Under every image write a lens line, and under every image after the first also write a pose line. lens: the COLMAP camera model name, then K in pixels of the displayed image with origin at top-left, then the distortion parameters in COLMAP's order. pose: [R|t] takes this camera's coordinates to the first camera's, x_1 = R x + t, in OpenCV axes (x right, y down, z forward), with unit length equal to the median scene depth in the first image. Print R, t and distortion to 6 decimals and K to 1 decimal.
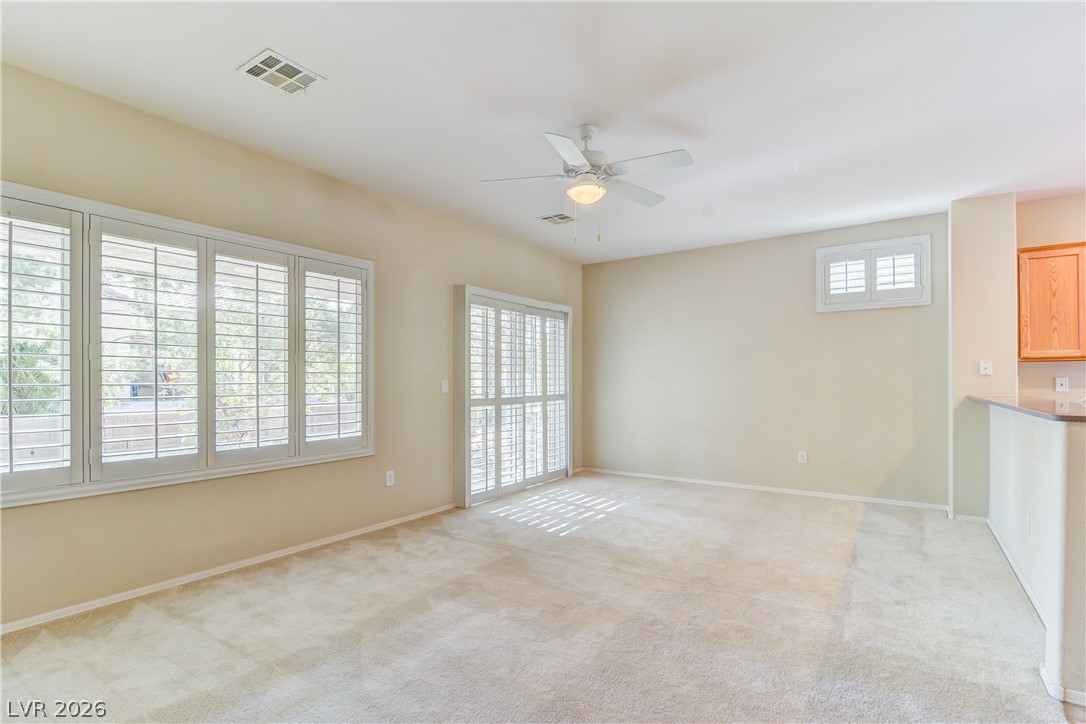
lens RADIAL K [[516.9, 0, 531.5], [0, 516.9, 378.6], [0, 0, 1]] dist [-0.002691, -0.000493]
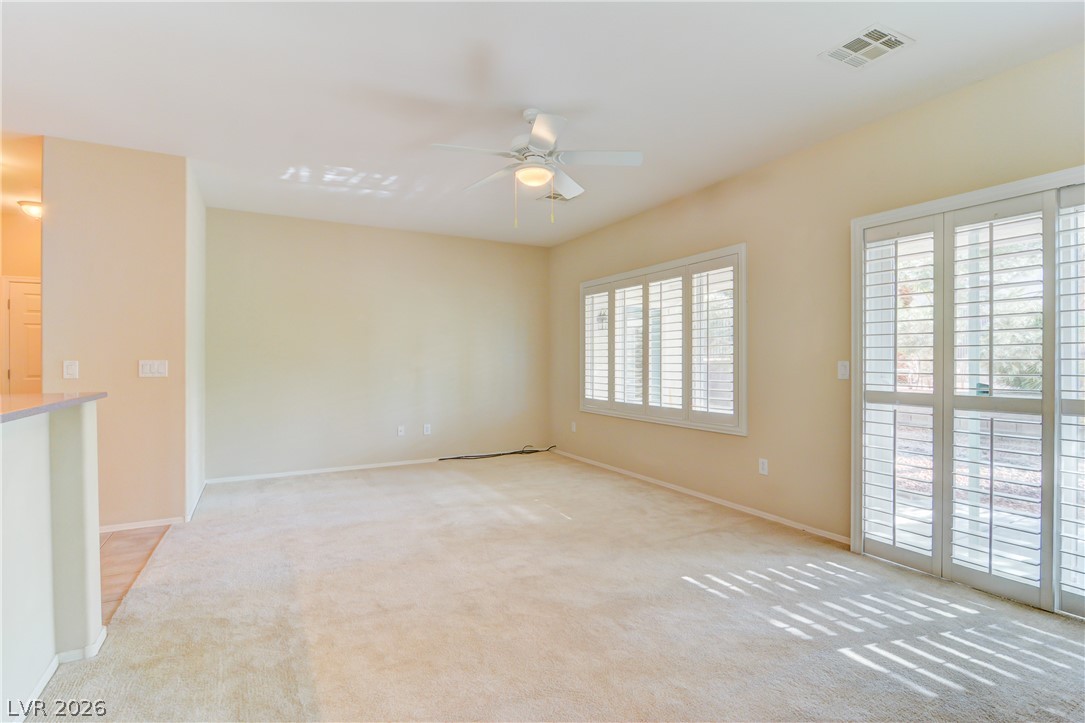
lens RADIAL K [[509.8, 0, 571.2], [0, 509.8, 365.3], [0, 0, 1]] dist [-0.014447, -0.000207]
pose [[-0.395231, 0.004767, -0.918569, 0.669829], [-0.001197, 0.999983, 0.005704, 0.004908], [0.918581, 0.003354, -0.395219, 0.992265]]
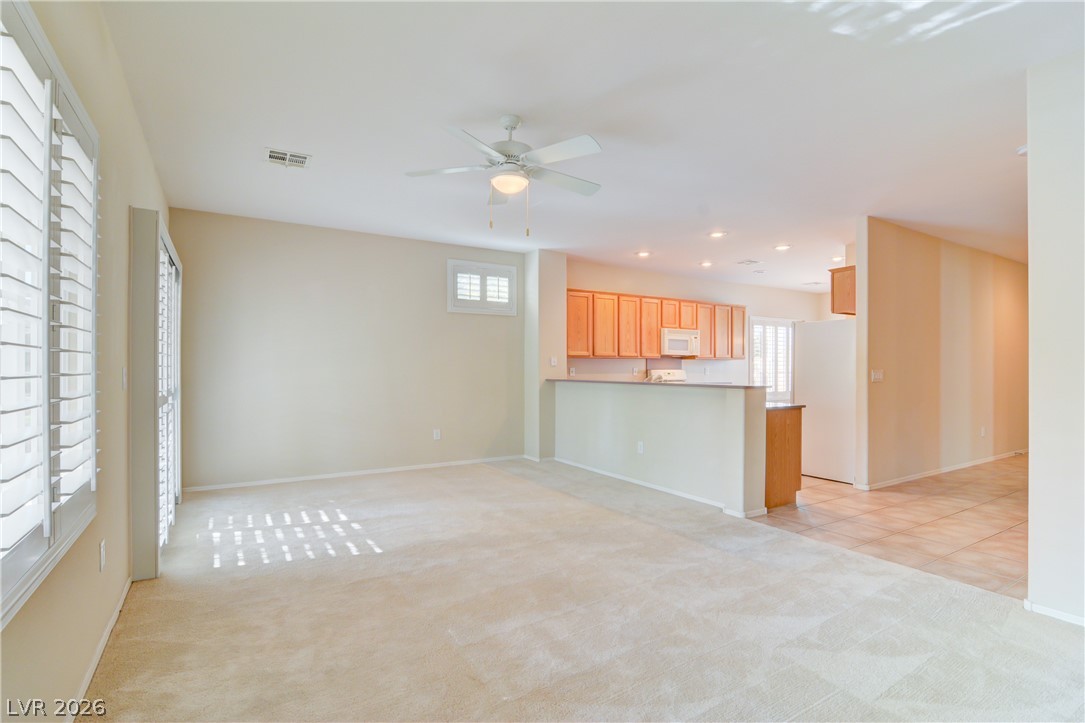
lens RADIAL K [[533.7, 0, 542.5], [0, 533.7, 361.5], [0, 0, 1]] dist [0.000238, -0.000341]
pose [[0.400468, 0.009044, 0.916266, -0.567102], [-0.009731, 0.999937, -0.005617, -0.010119], [-0.916259, -0.006667, 0.400531, 0.346756]]
